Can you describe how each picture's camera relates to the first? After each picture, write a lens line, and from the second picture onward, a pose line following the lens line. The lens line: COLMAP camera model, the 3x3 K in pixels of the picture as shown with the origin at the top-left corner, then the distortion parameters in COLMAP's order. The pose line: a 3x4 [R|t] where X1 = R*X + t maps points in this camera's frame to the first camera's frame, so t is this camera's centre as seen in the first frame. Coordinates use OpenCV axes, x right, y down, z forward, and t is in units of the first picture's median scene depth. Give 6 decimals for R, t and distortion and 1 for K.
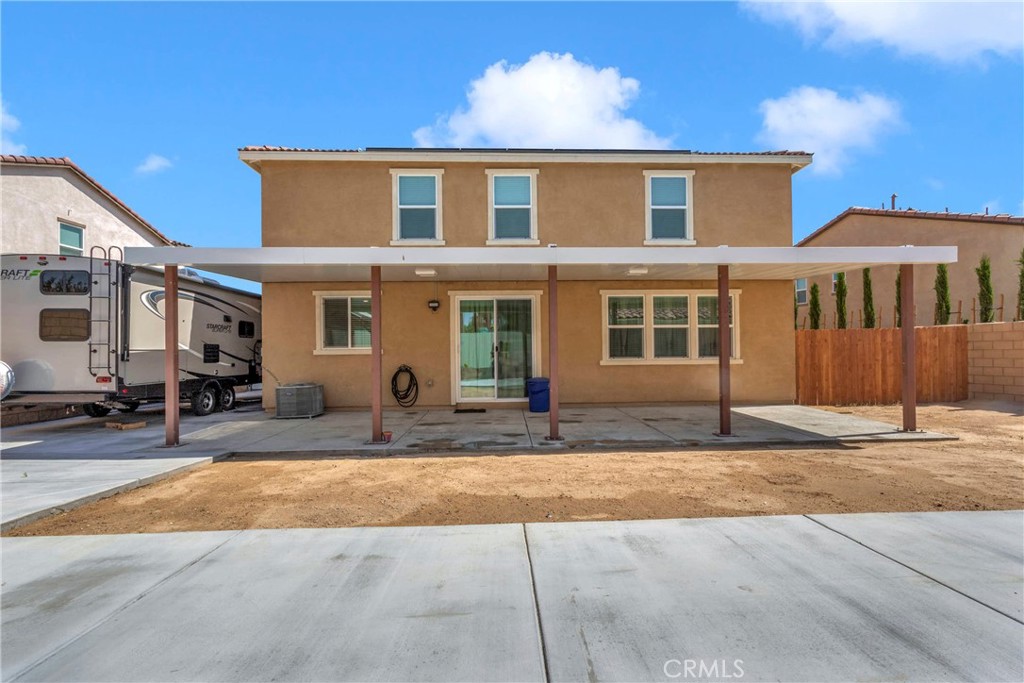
lens RADIAL K [[505.3, 0, 517.5], [0, 505.3, 344.9], [0, 0, 1]] dist [0.000803, 0.001113]
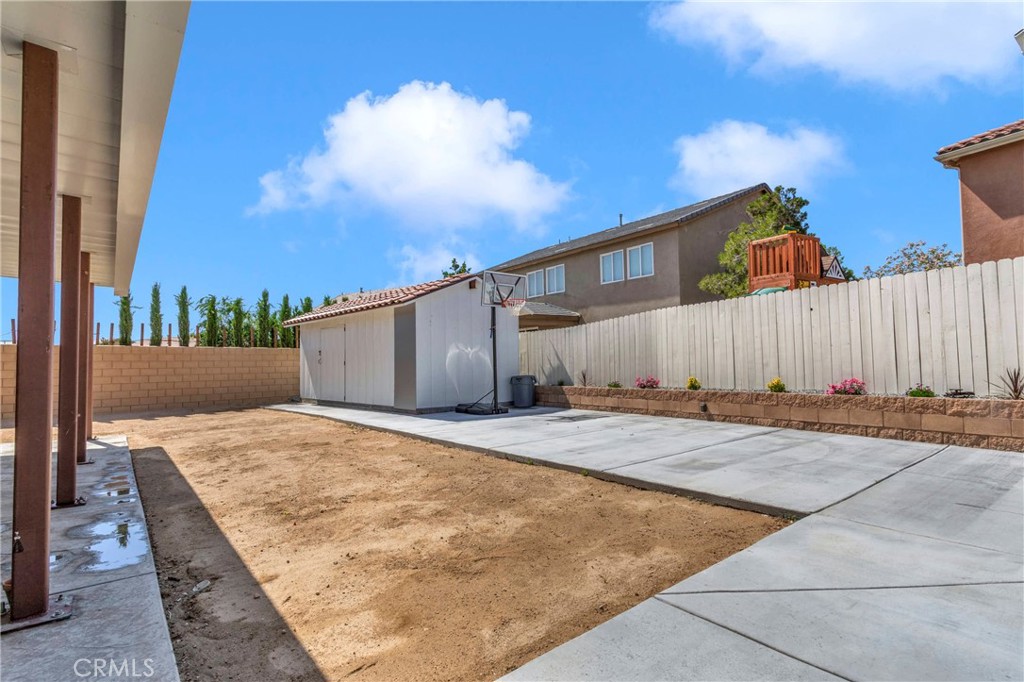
lens RADIAL K [[505.3, 0, 517.5], [0, 505.3, 344.4], [0, 0, 1]] dist [0.000803, 0.001113]
pose [[-0.589568, 0.056300, 0.805755, -0.491579], [0.010679, 0.998024, -0.061921, 0.030853], [-0.807648, -0.027902, -0.589004, 0.641241]]
